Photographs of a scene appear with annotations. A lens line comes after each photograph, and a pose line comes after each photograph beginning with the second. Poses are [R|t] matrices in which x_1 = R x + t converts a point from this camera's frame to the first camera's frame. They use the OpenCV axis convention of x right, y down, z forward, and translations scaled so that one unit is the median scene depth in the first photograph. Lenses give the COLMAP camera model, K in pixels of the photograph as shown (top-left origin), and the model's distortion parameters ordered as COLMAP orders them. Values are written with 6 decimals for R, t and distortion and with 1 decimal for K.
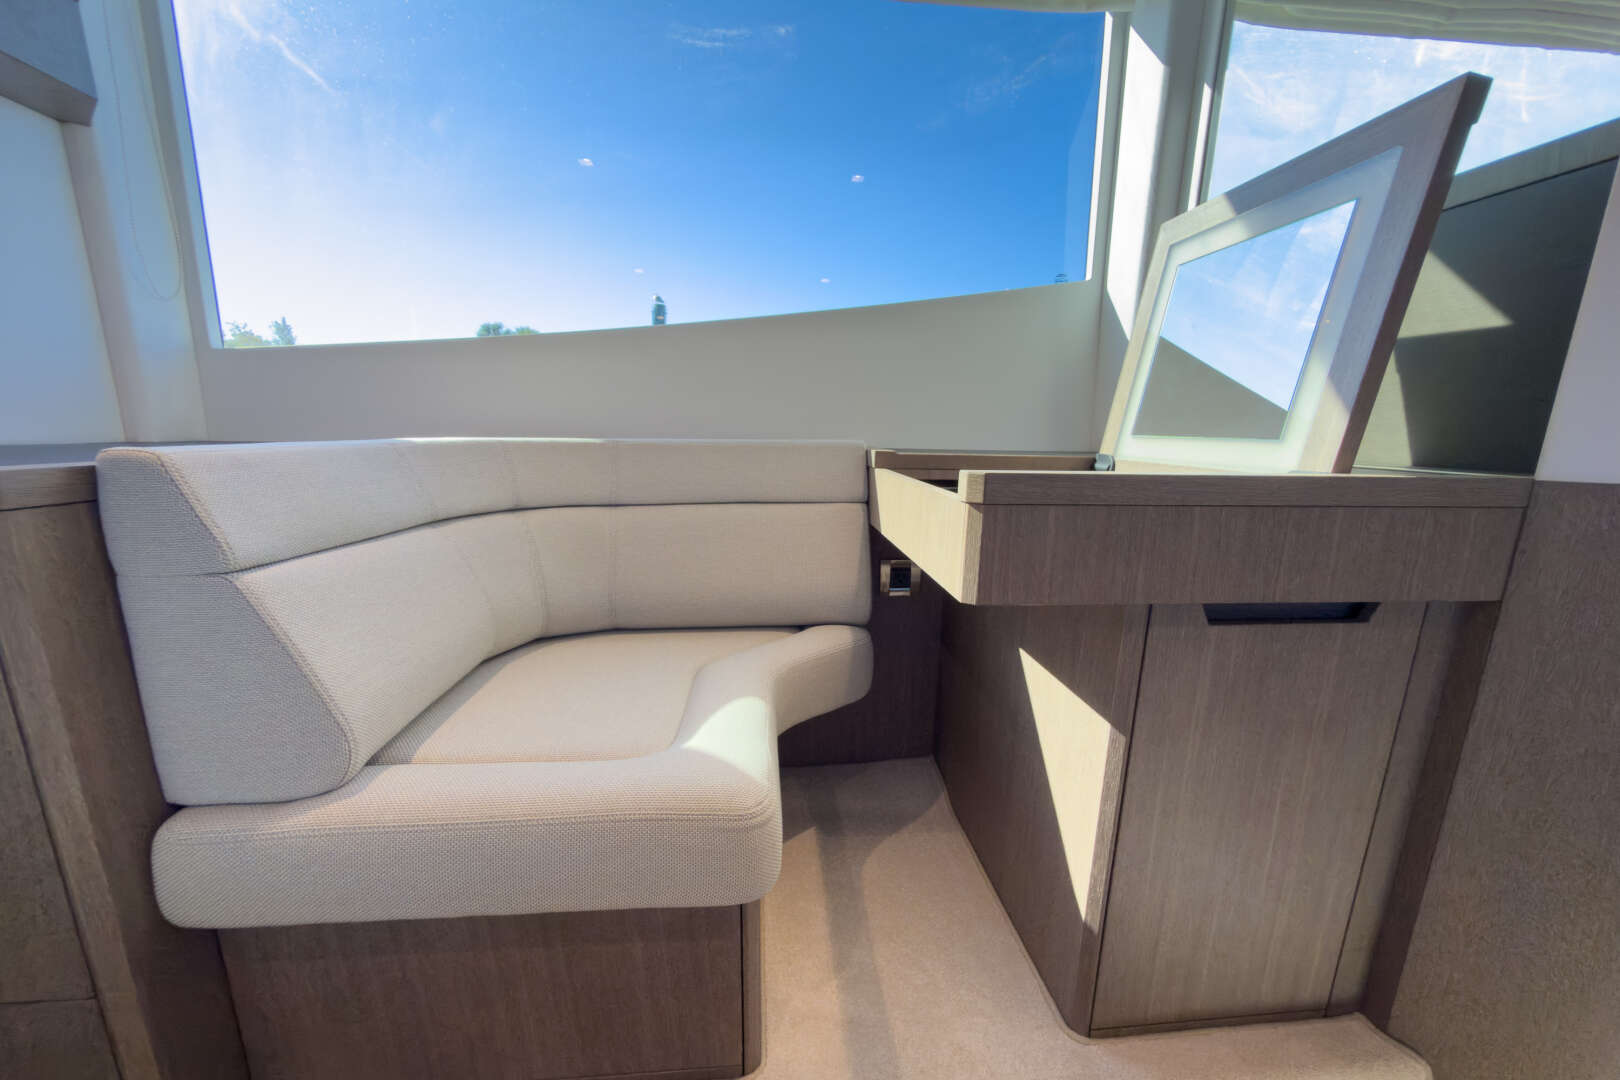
lens RADIAL K [[635.7, 0, 810.0], [0, 635.7, 540.0], [0, 0, 1]] dist [-0.015869, -0.000092]
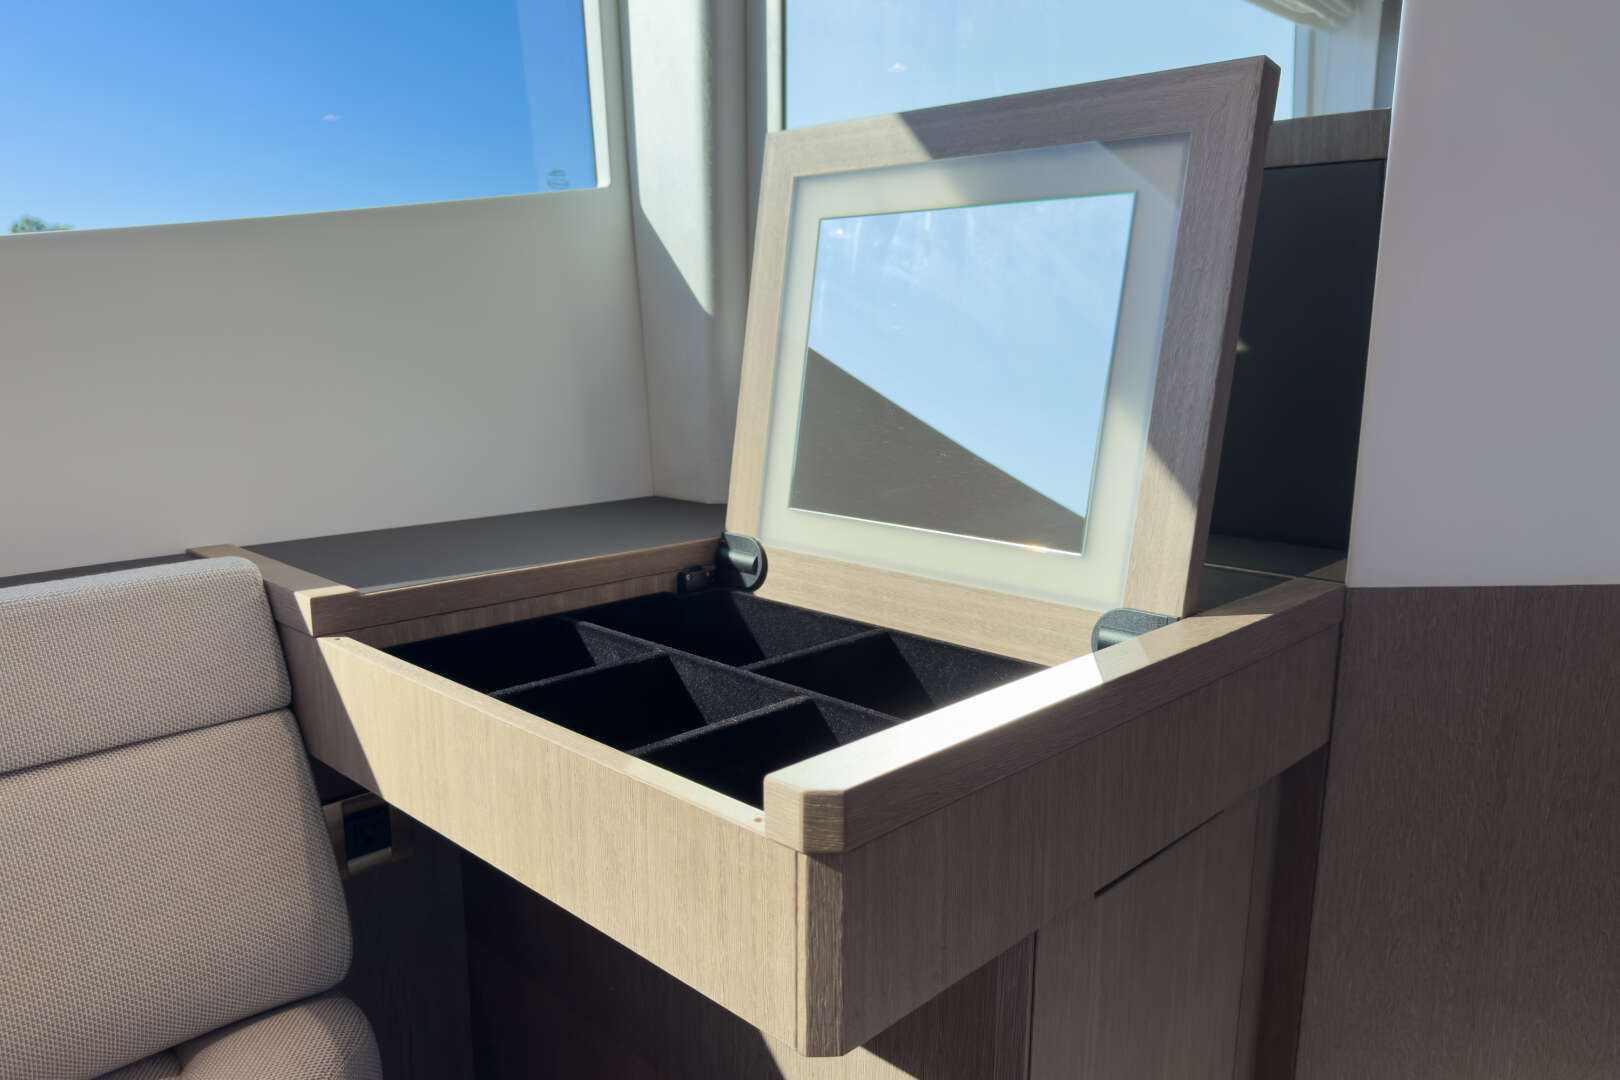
lens RADIAL K [[1120.3, 0, 810.0], [0, 1120.3, 540.0], [0, 0, 1]] dist [0.002372, -0.000523]
pose [[0.750011, -0.138218, 0.646823, -0.138158], [0.133981, 0.989397, 0.056066, -0.186238], [-0.647714, 0.044612, 0.760577, 0.209917]]
